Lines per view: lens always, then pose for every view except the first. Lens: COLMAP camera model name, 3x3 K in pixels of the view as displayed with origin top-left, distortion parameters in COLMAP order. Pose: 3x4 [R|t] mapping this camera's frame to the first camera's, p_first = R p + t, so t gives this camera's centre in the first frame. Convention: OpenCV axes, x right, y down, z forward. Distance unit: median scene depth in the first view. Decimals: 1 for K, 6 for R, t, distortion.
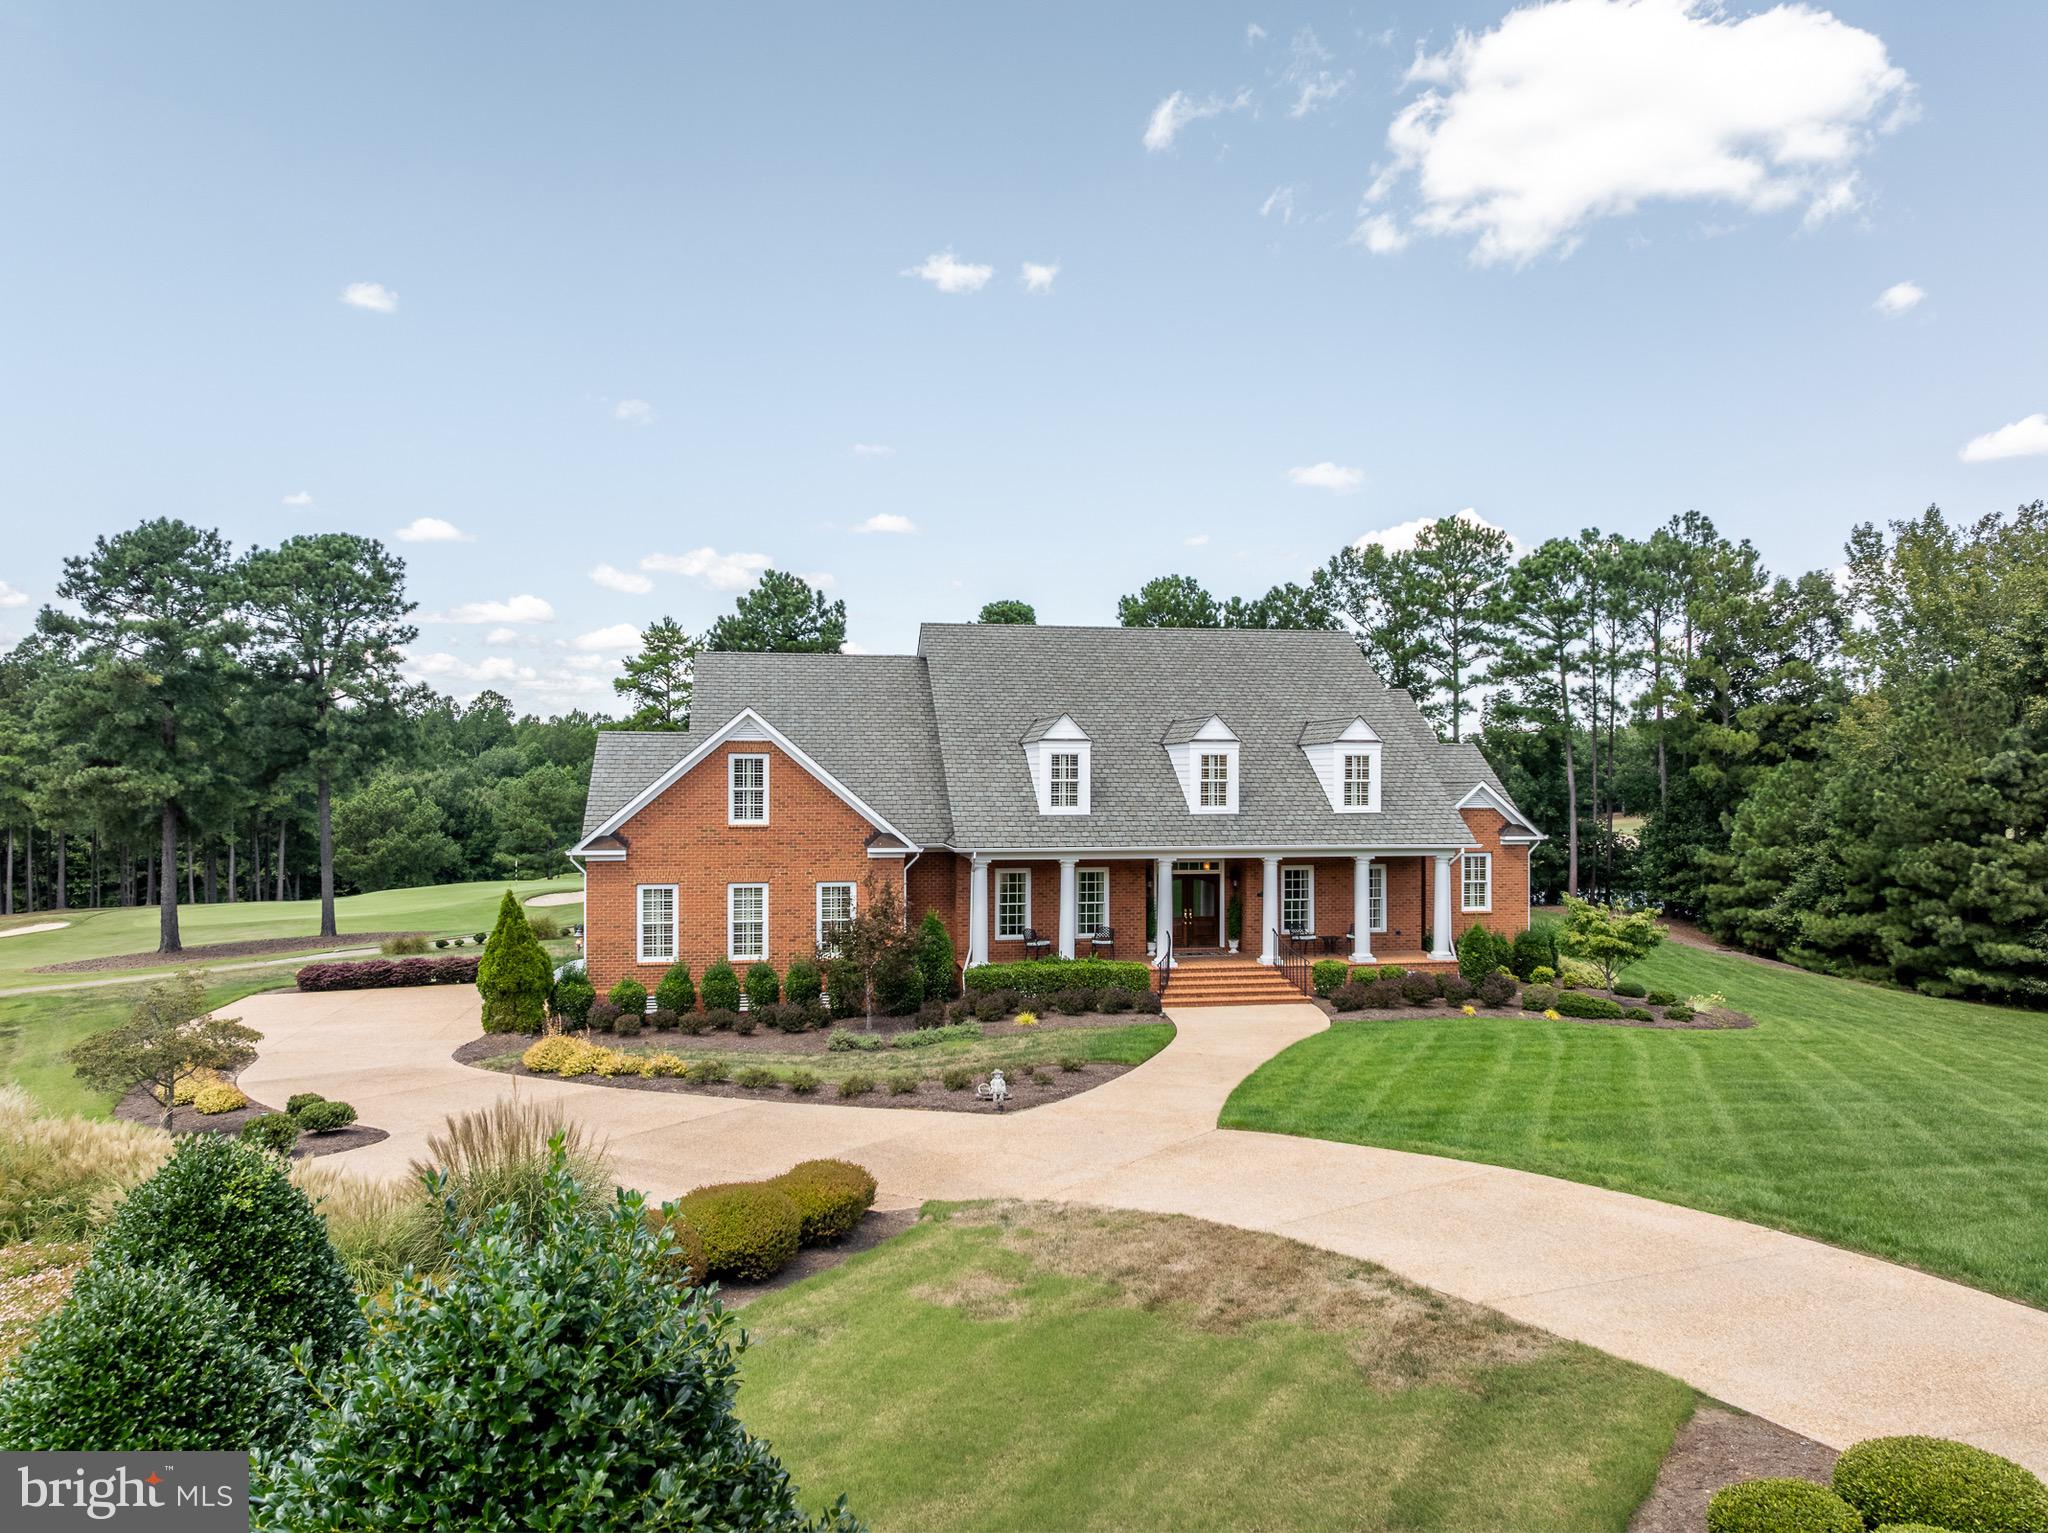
lens RADIAL K [[1439.7, 0, 1024.8], [0, 1439.7, 765.1], [0, 0, 1]] dist [-0.048365, 0.009365]
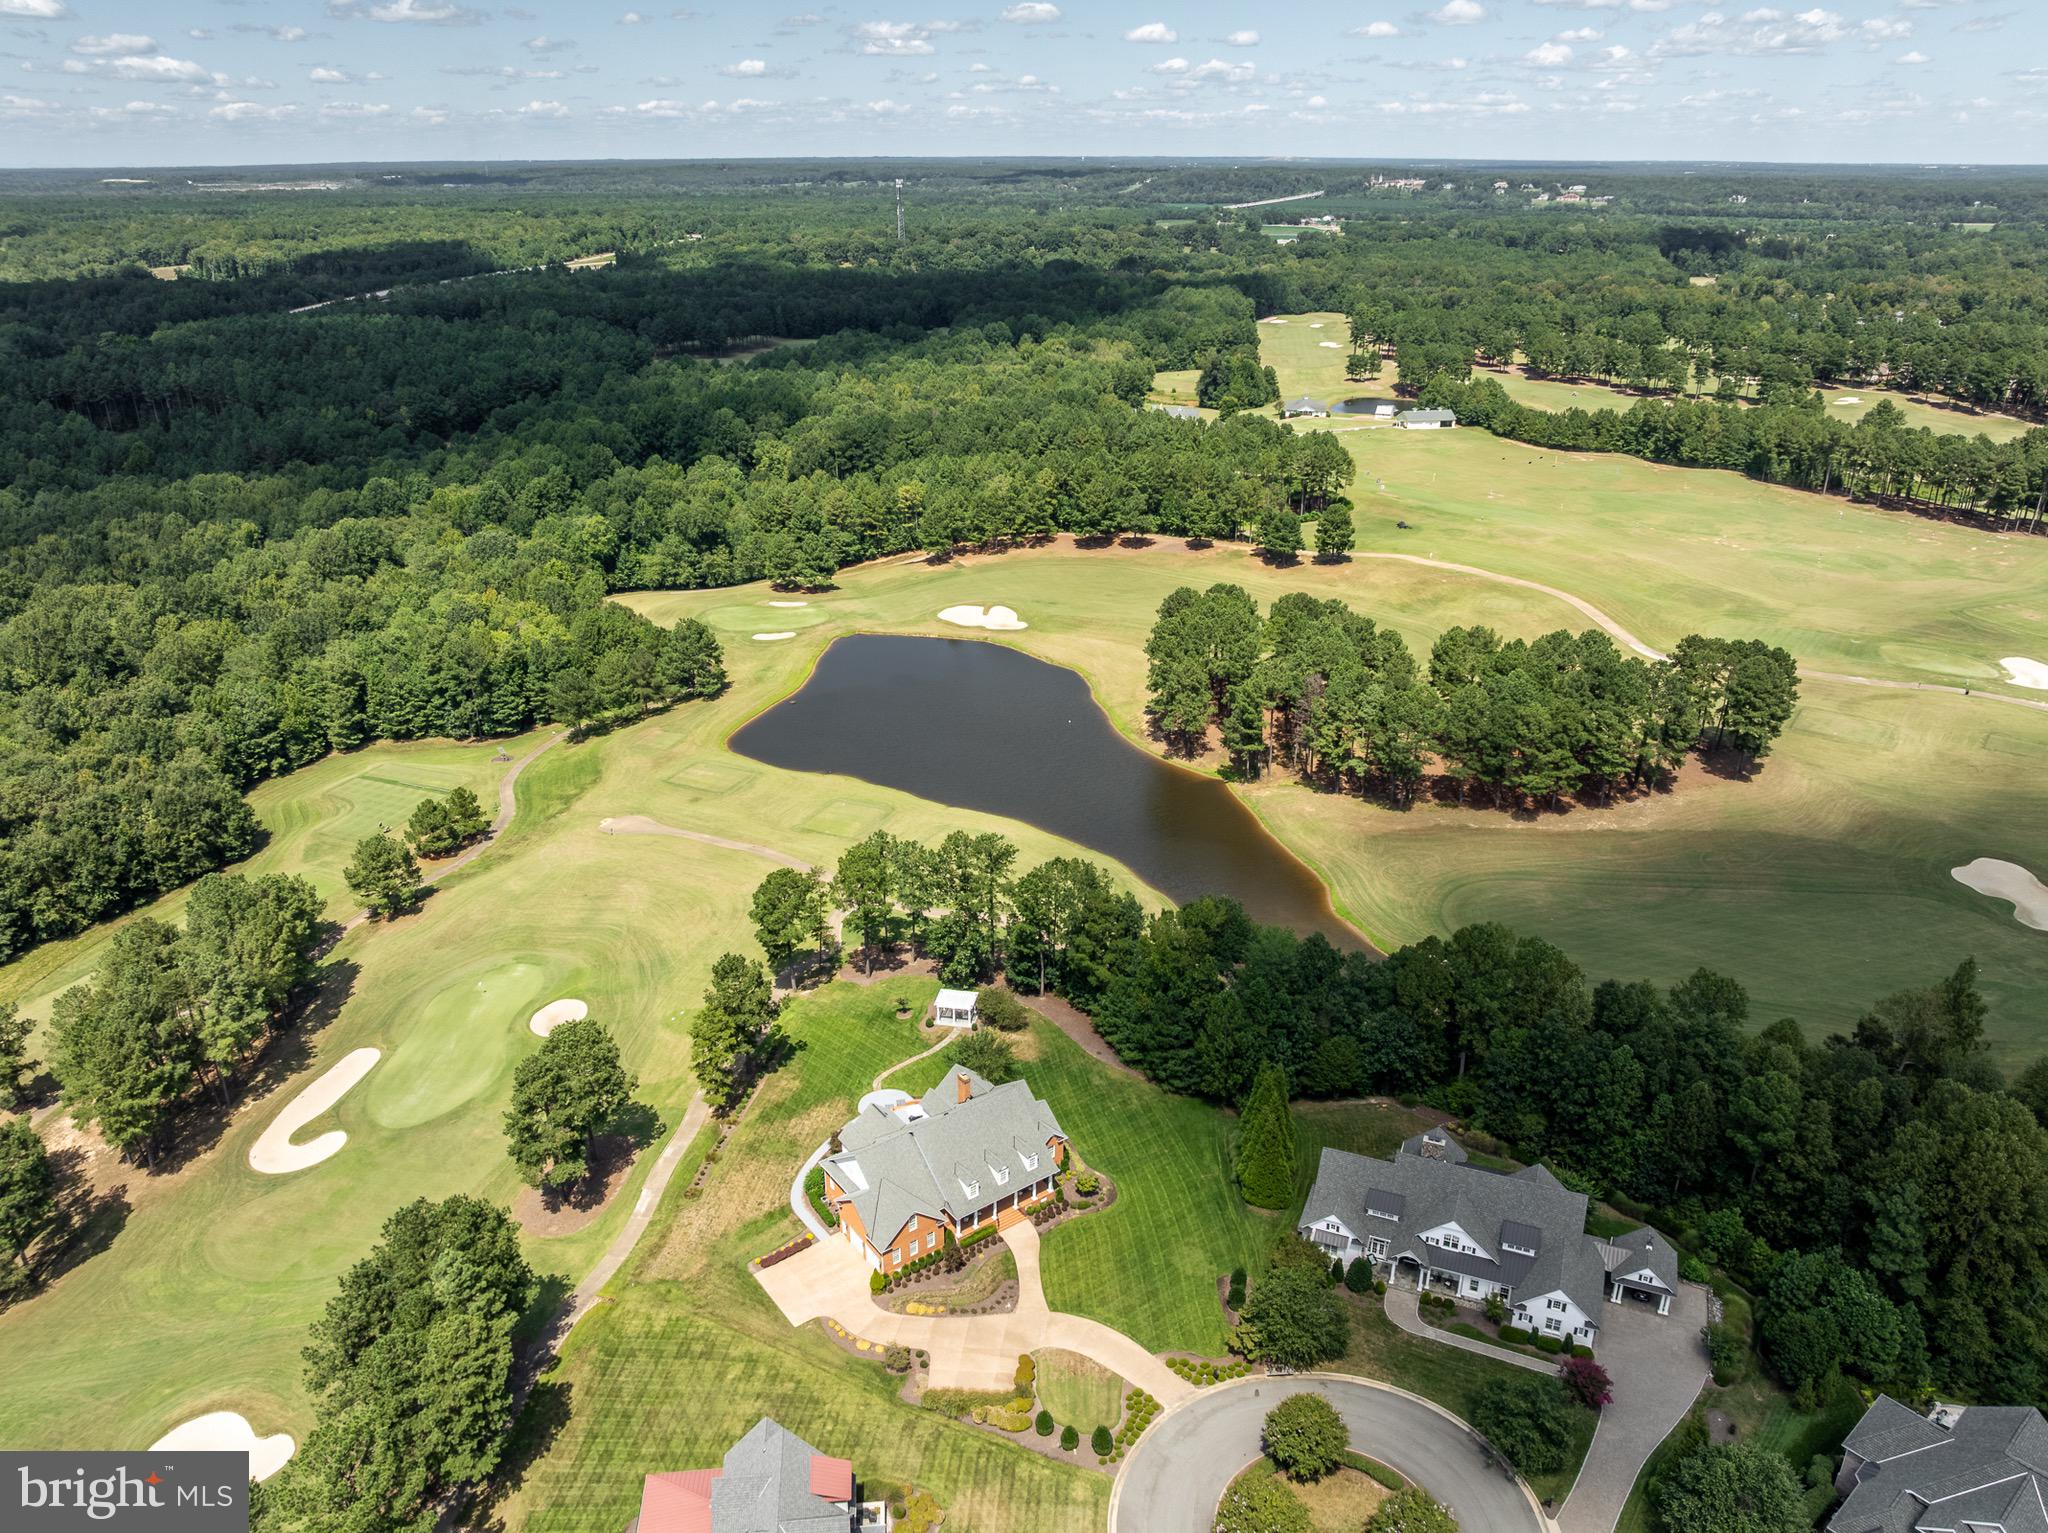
lens RADIAL K [[1439.7, 0, 1033.8], [0, 1439.7, 763.1], [0, 0, 1]] dist [-0.048365, 0.009365]
pose [[0.897795, -0.172089, 0.405400, -1.221045], [-0.004470, 0.916891, 0.399112, -2.642904], [-0.440391, -0.360132, 0.822412, -1.961505]]
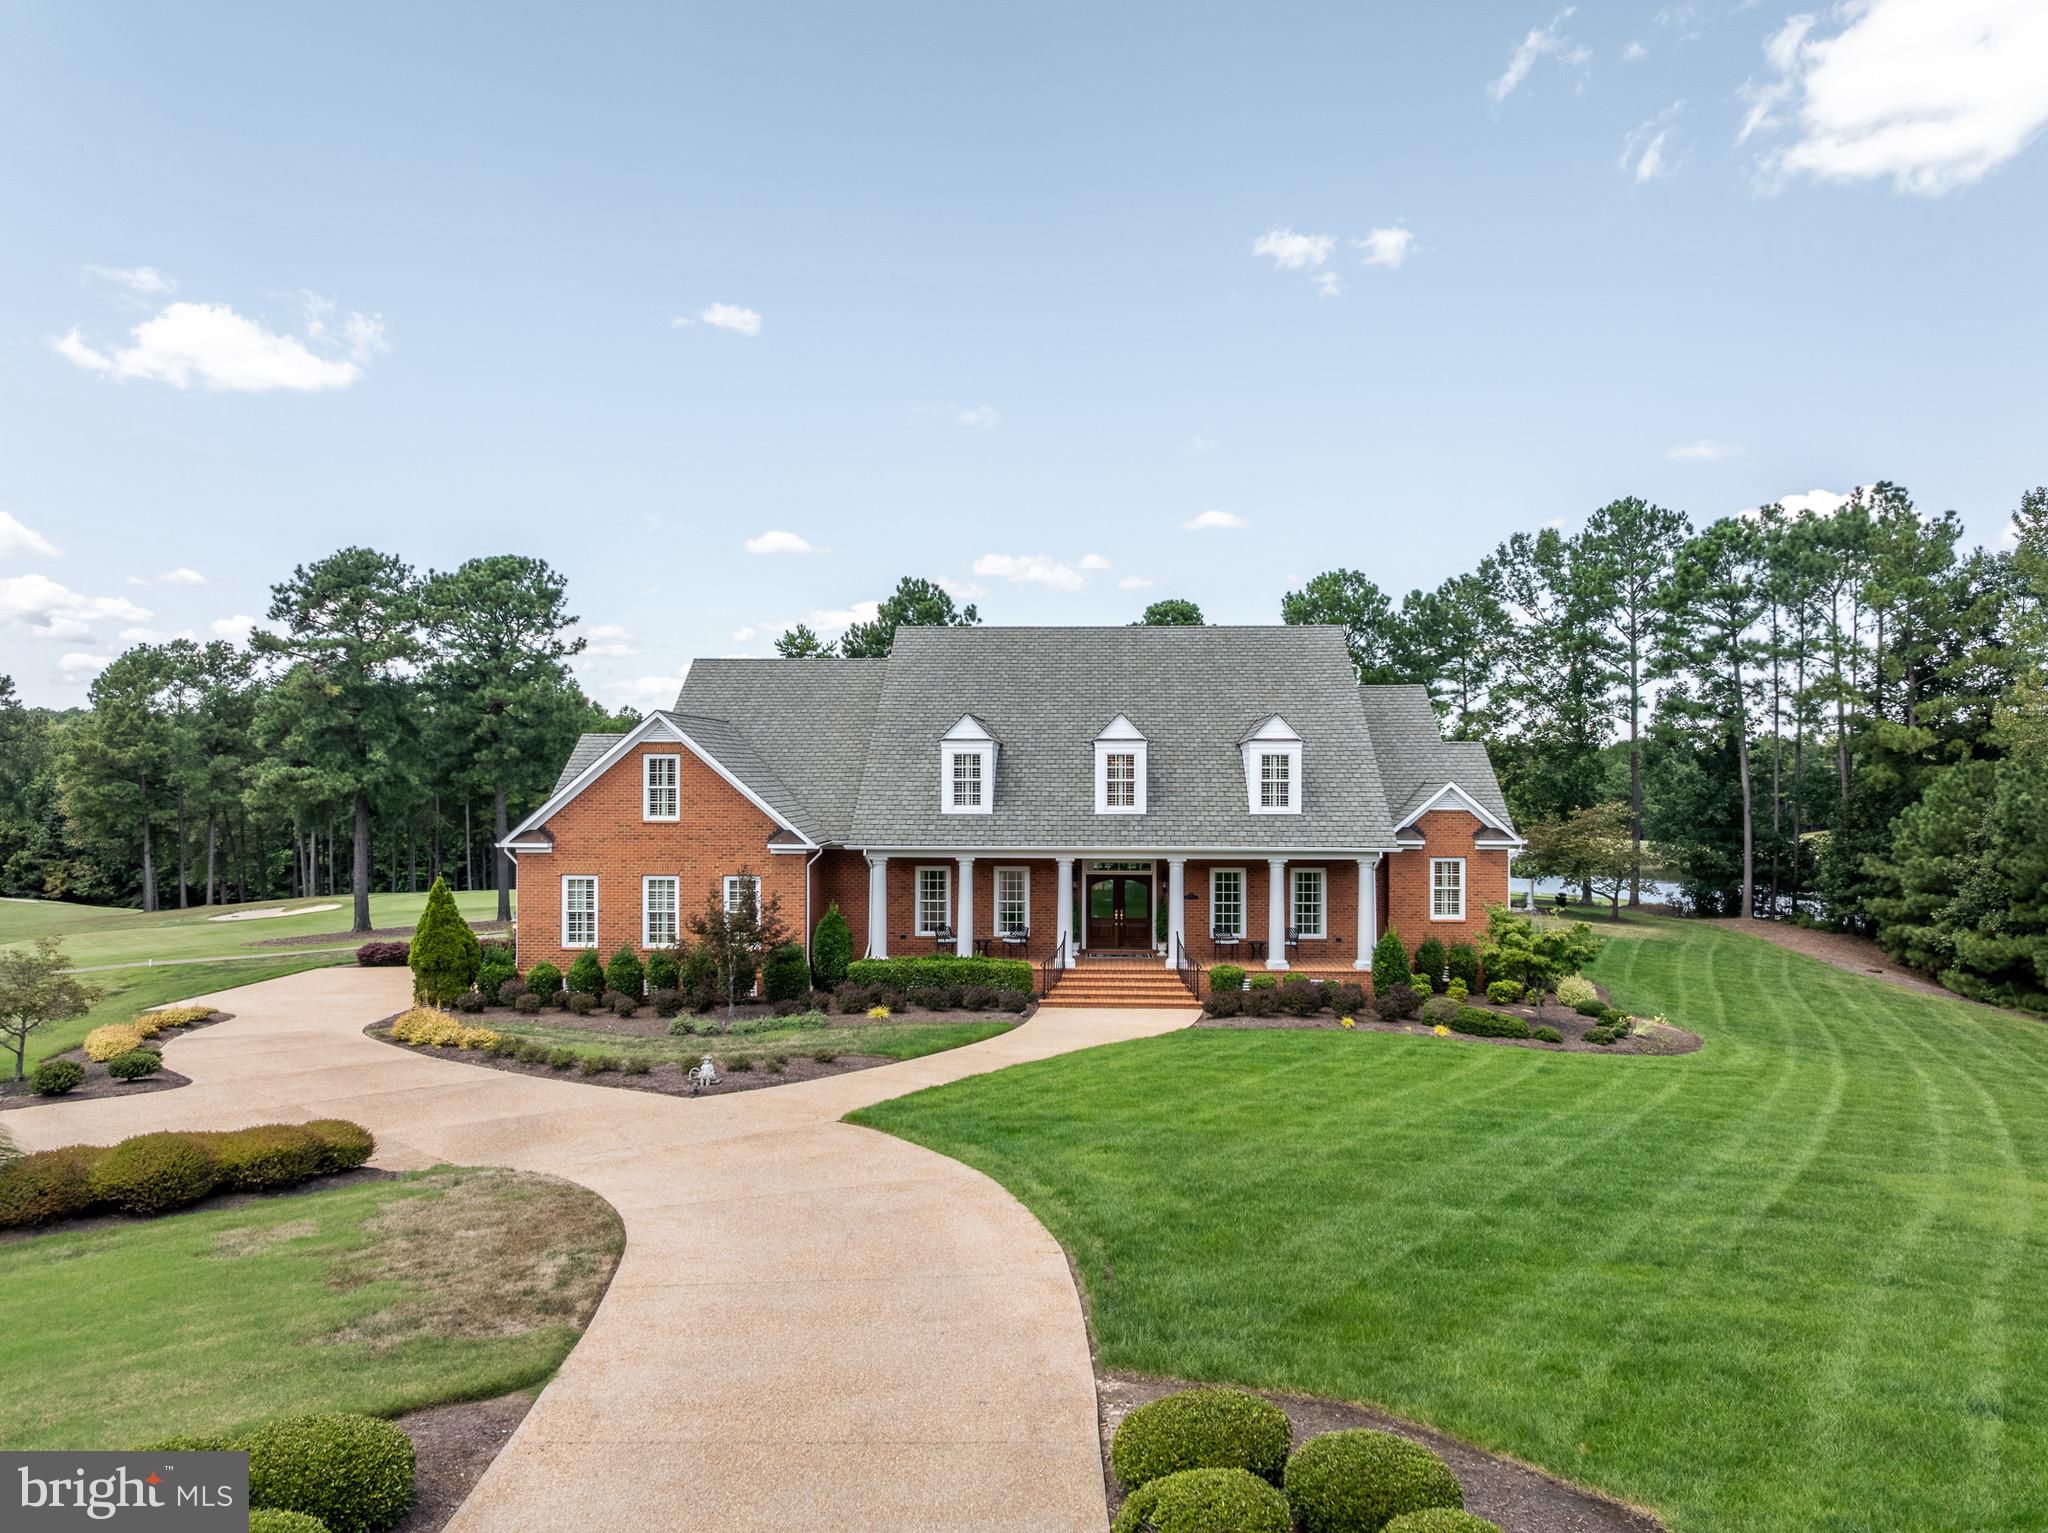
lens RADIAL K [[1439.7, 0, 1032.6], [0, 1439.7, 751.2], [0, 0, 1]] dist [-0.048365, 0.009365]
pose [[0.974722, -0.002722, -0.223405, 0.277900], [0.000365, 0.999944, -0.010592, 0.001153], [0.223421, 0.010243, 0.974668, 0.021142]]
